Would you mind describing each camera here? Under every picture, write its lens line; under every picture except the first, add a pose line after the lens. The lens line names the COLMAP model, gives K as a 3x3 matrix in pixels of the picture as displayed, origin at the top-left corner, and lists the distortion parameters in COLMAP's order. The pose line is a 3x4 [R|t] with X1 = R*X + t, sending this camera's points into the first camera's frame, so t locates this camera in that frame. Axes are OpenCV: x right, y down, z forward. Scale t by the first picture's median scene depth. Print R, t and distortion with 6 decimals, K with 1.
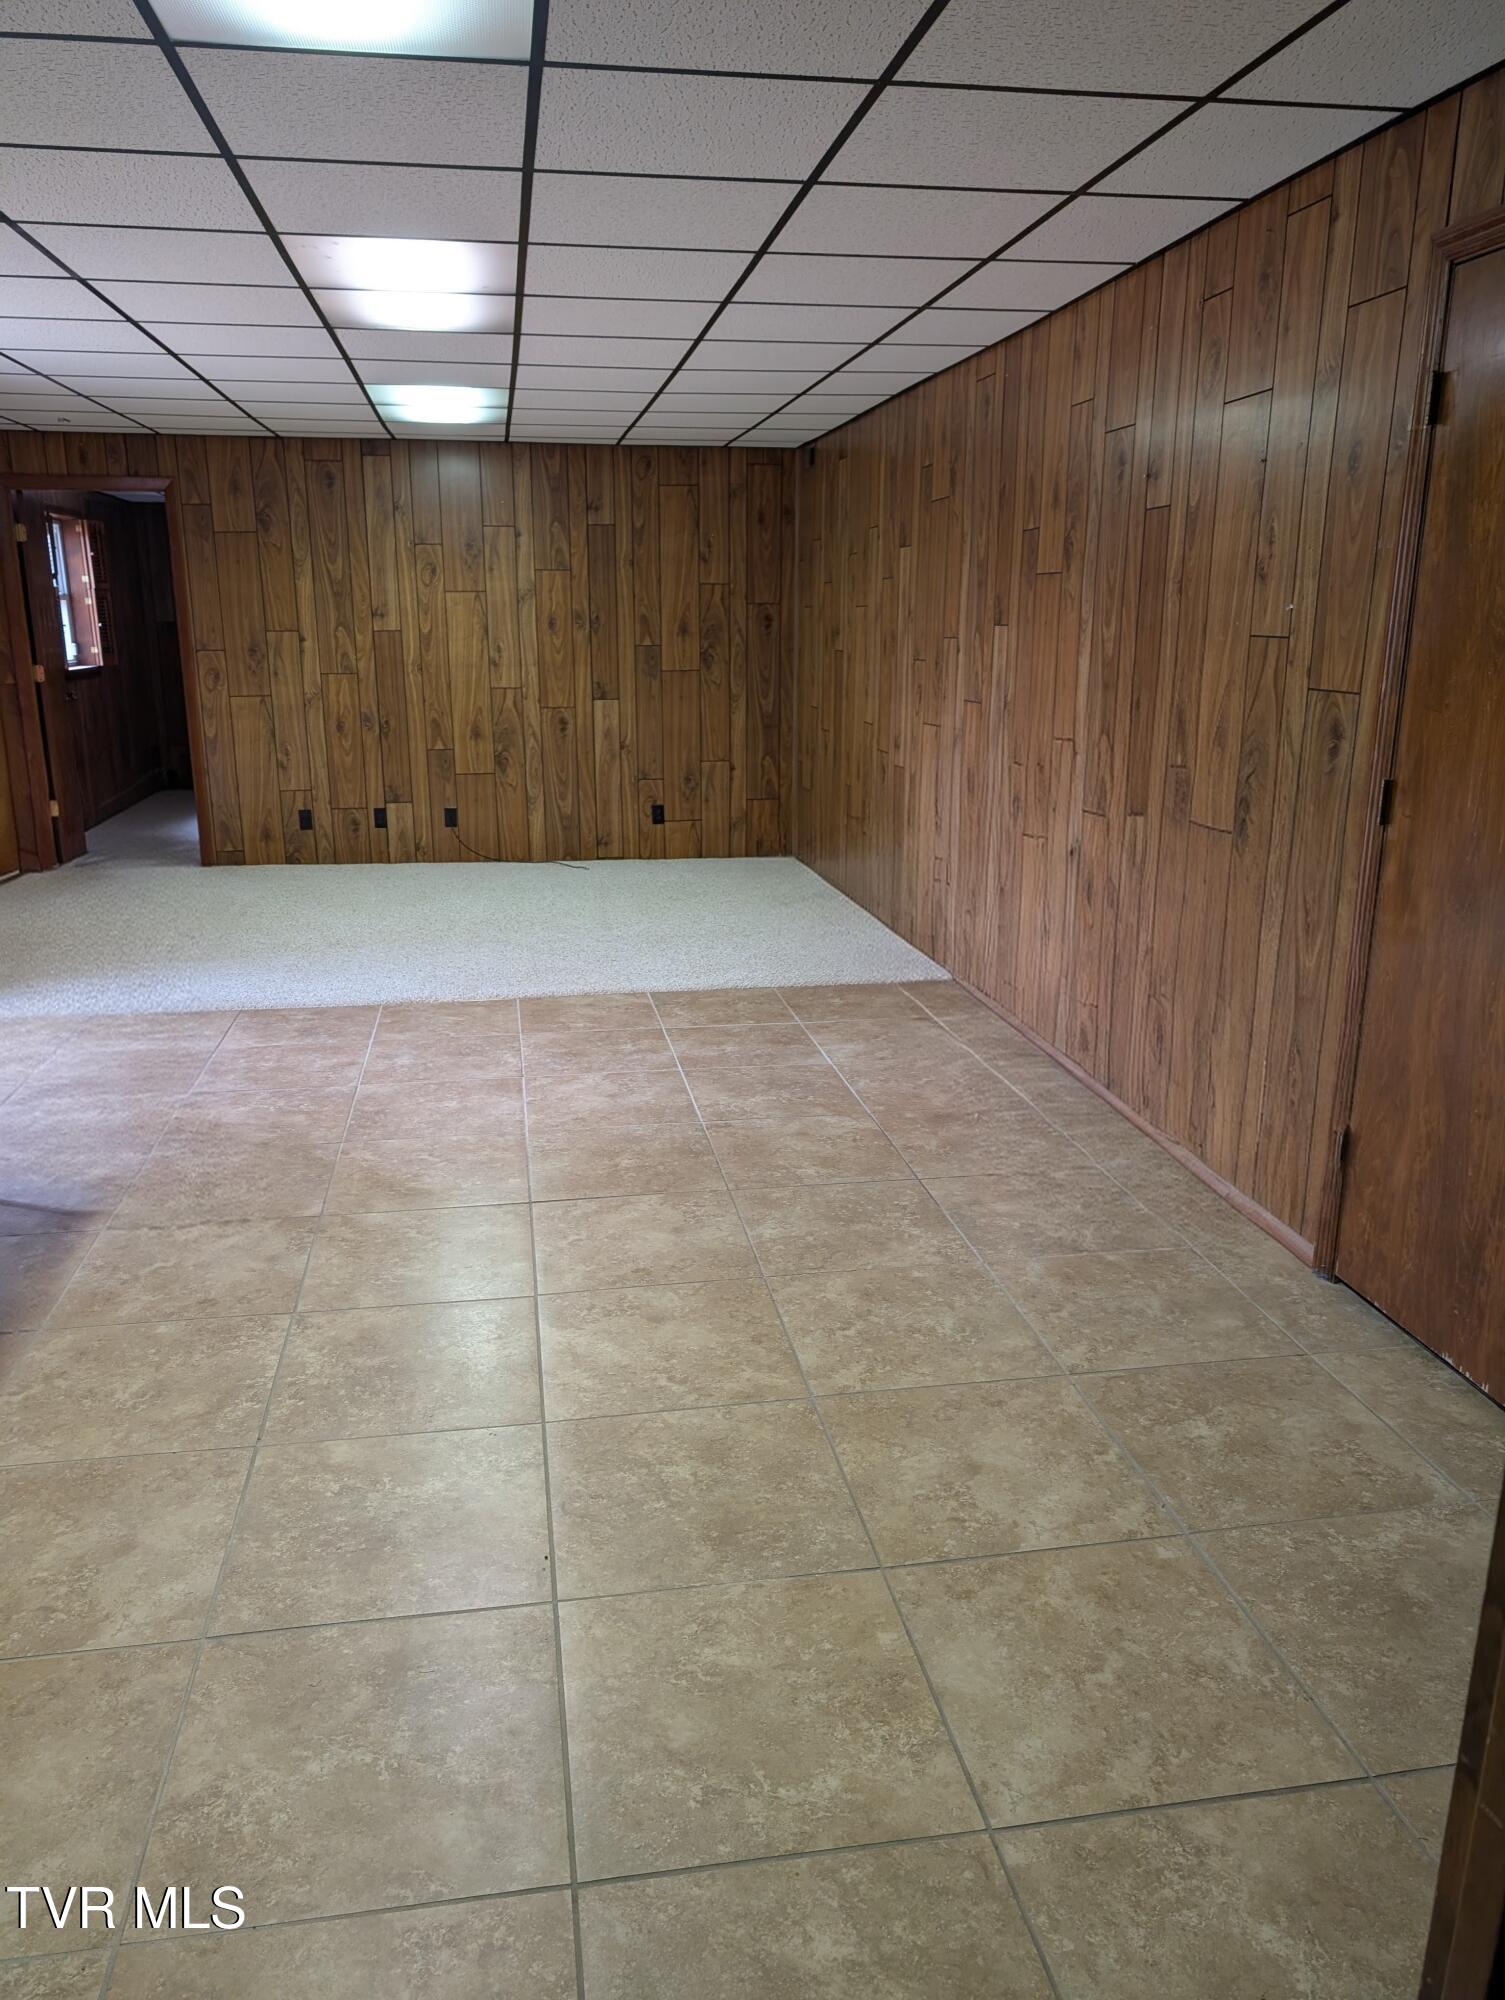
lens RADIAL K [[1431.8, 0, 750.6], [0, 1431.8, 1002.1], [0, 0, 1]] dist [0.025933, -0.011103]
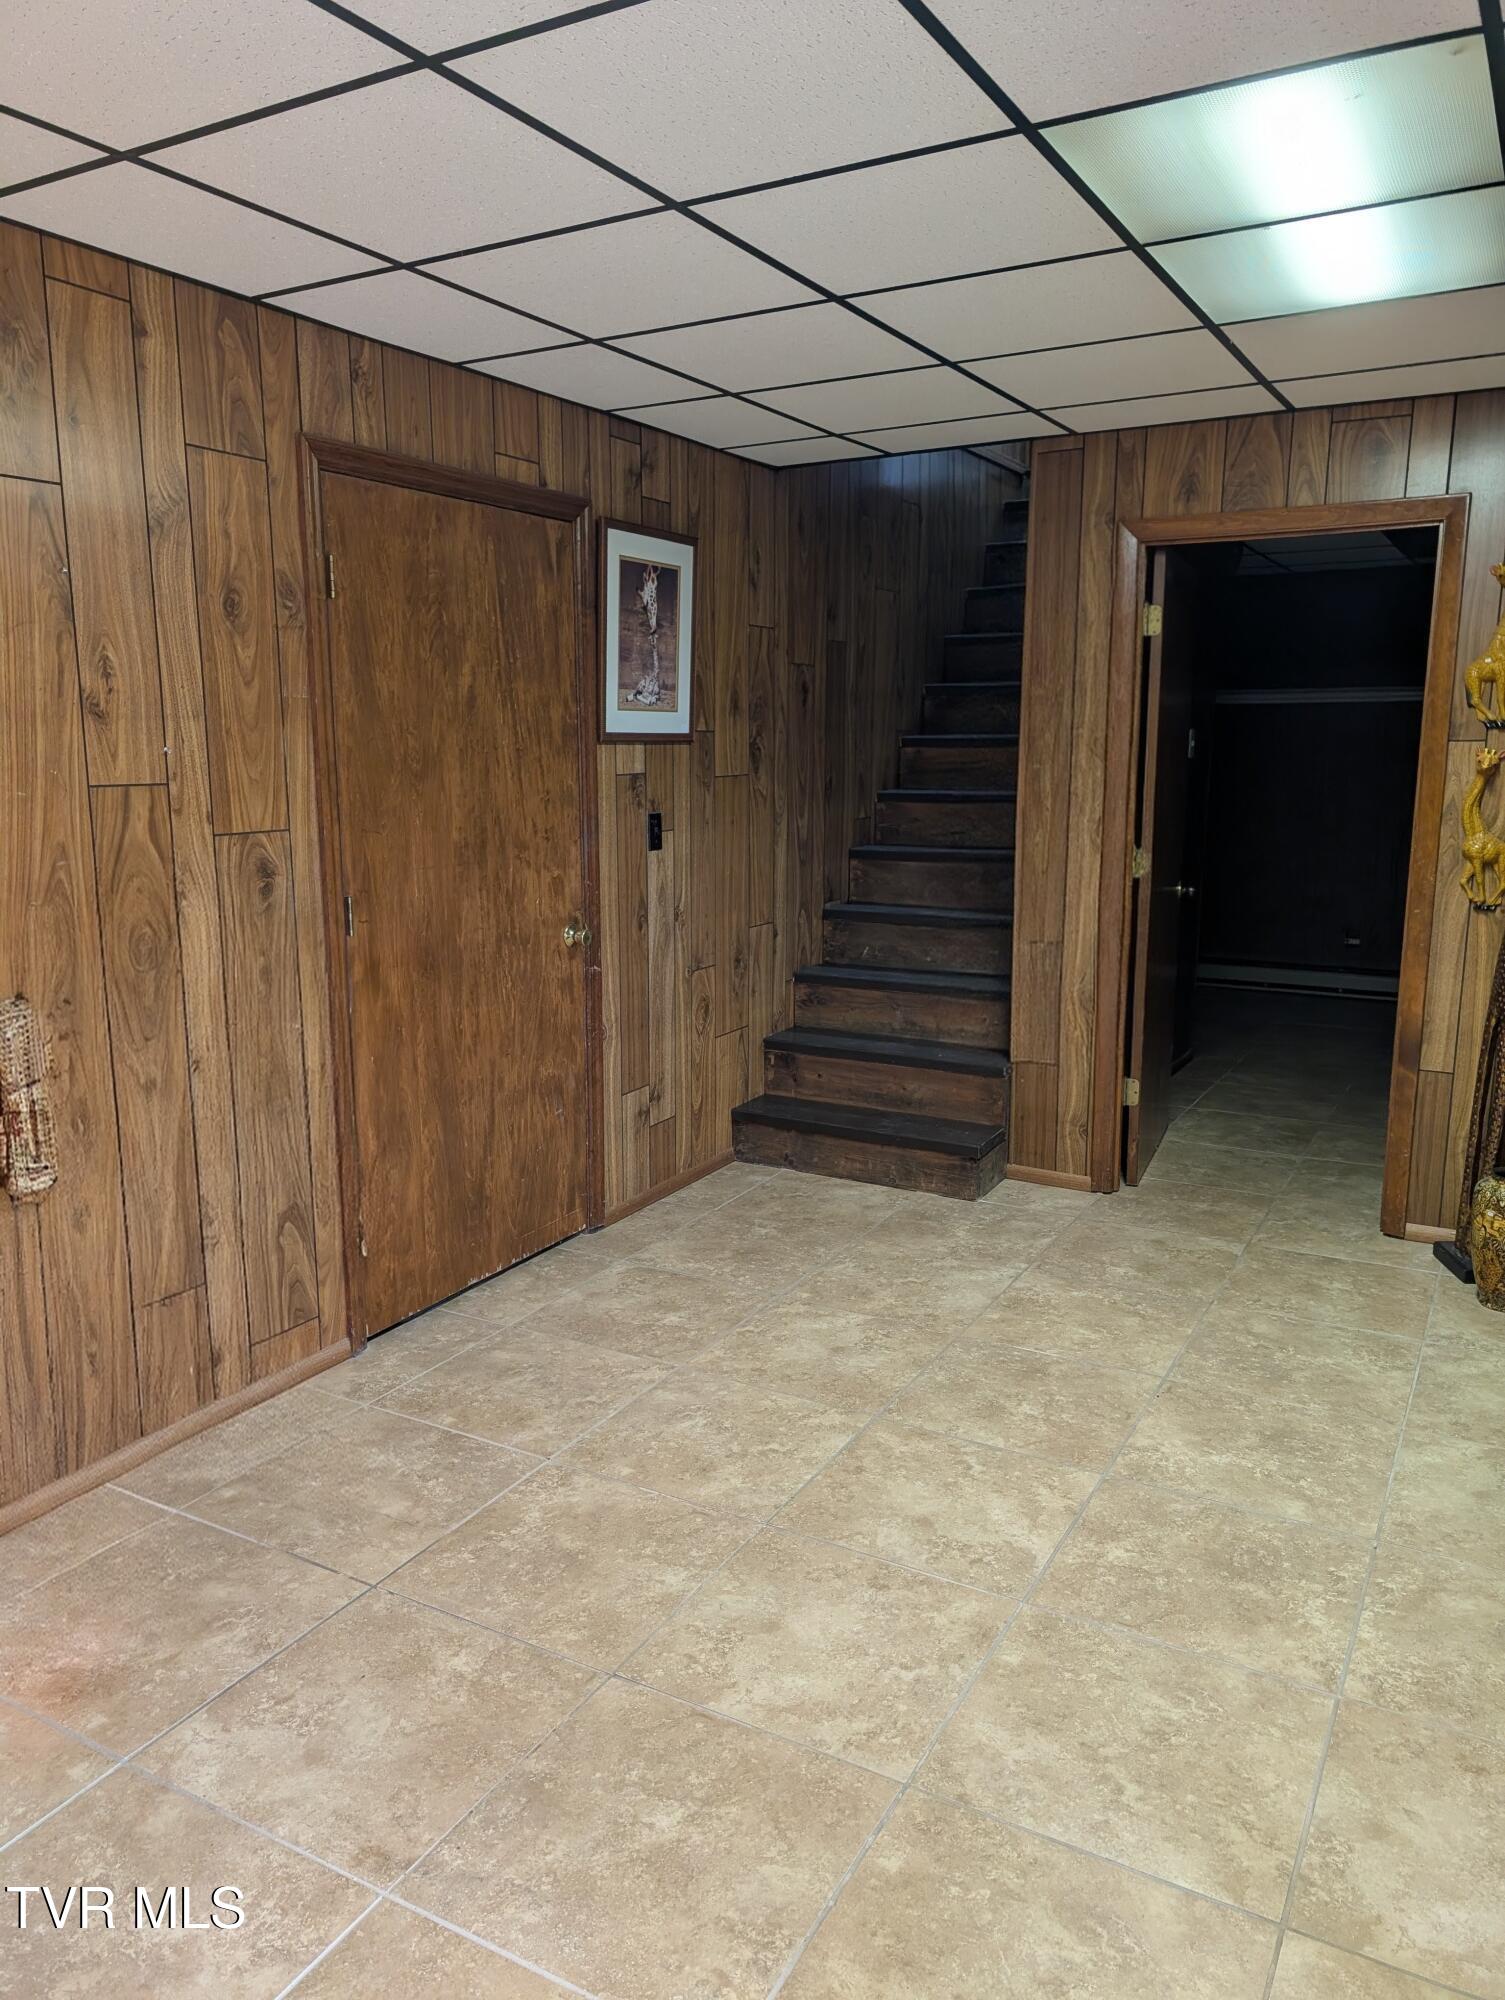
lens RADIAL K [[1431.8, 0, 738.3], [0, 1431.8, 987.8], [0, 0, 1]] dist [0.025933, -0.011103]
pose [[-0.769323, -0.110941, 0.629154, -0.533025], [0.168706, 0.914569, 0.367562, -0.460817], [-0.616183, 0.388916, -0.684882, 1.637494]]
